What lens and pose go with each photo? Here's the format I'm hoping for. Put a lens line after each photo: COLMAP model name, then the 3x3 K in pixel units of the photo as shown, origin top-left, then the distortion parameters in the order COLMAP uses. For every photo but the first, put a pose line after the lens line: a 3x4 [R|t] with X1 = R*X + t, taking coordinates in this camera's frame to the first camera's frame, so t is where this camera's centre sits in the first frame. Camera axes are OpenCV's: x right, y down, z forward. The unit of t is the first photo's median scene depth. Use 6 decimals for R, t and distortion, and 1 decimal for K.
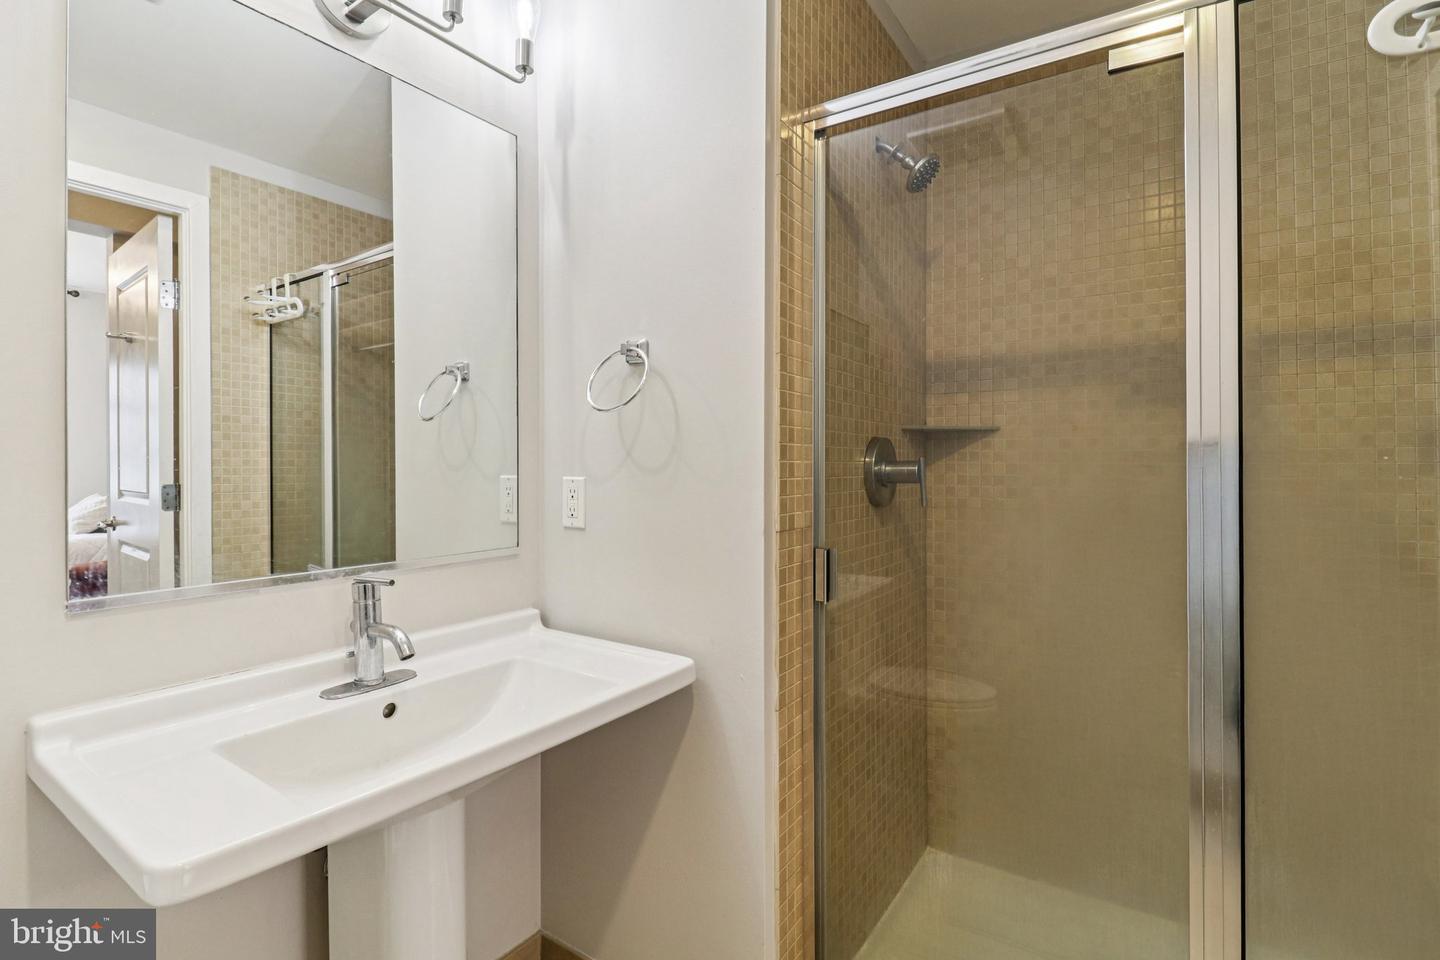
lens RADIAL K [[686.3, 0, 726.0], [0, 686.3, 461.8], [0, 0, 1]] dist [0.003946, 0.000237]
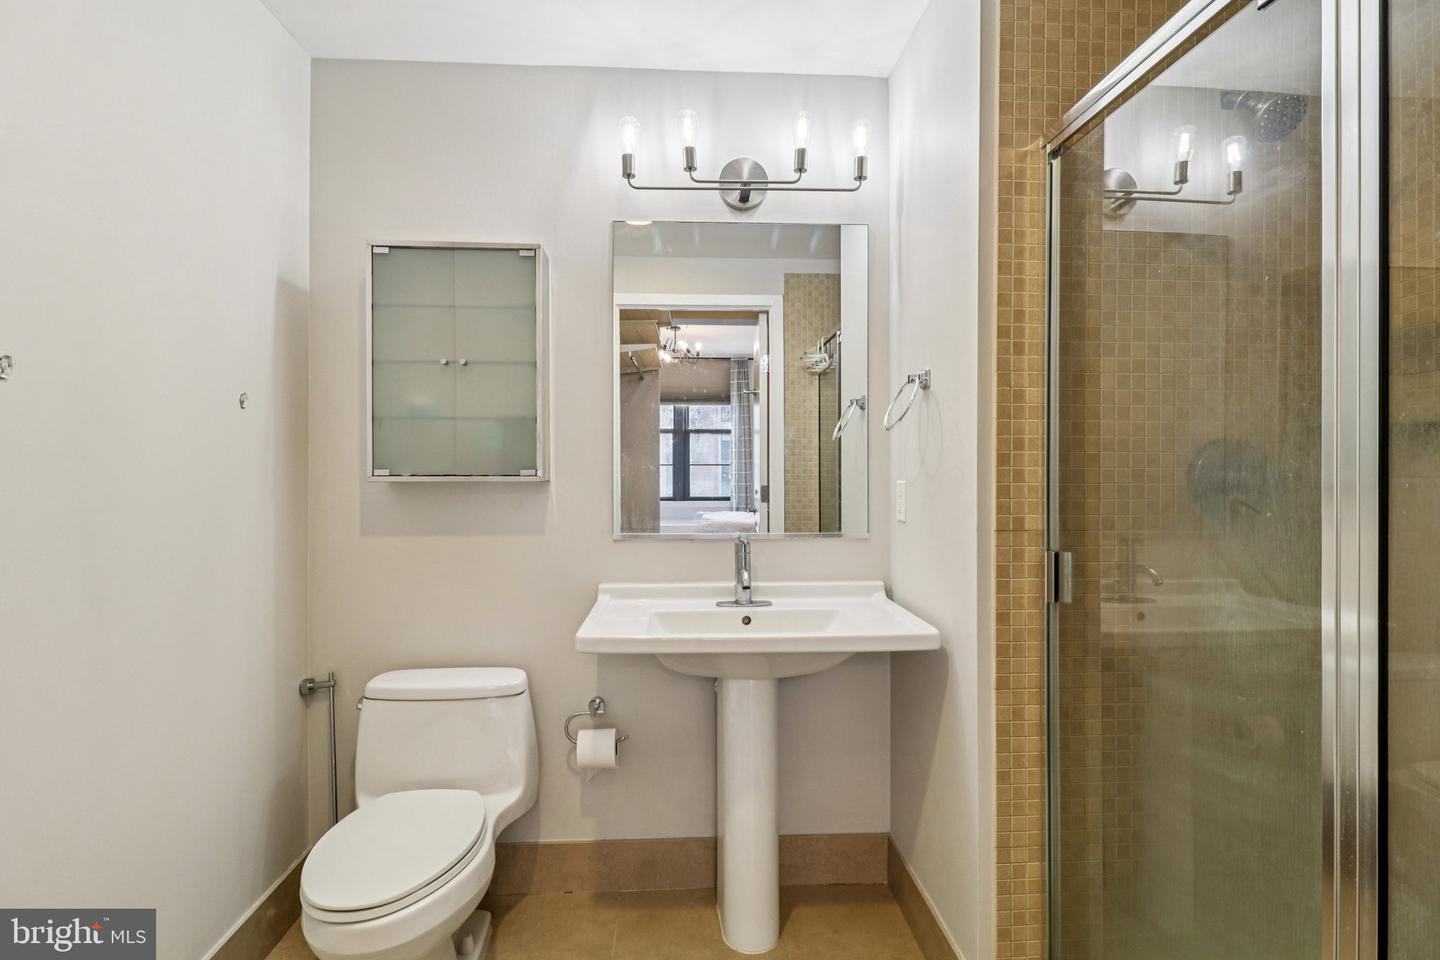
lens RADIAL K [[694.5, 0, 720.2], [0, 694.5, 476.3], [0, 0, 1]] dist [0.000362, -0.000210]
pose [[0.600290, 0.005156, -0.799766, 0.585231], [-0.001073, 0.999984, 0.005642, 0.006145], [0.799781, -0.002529, 0.600286, -0.035611]]
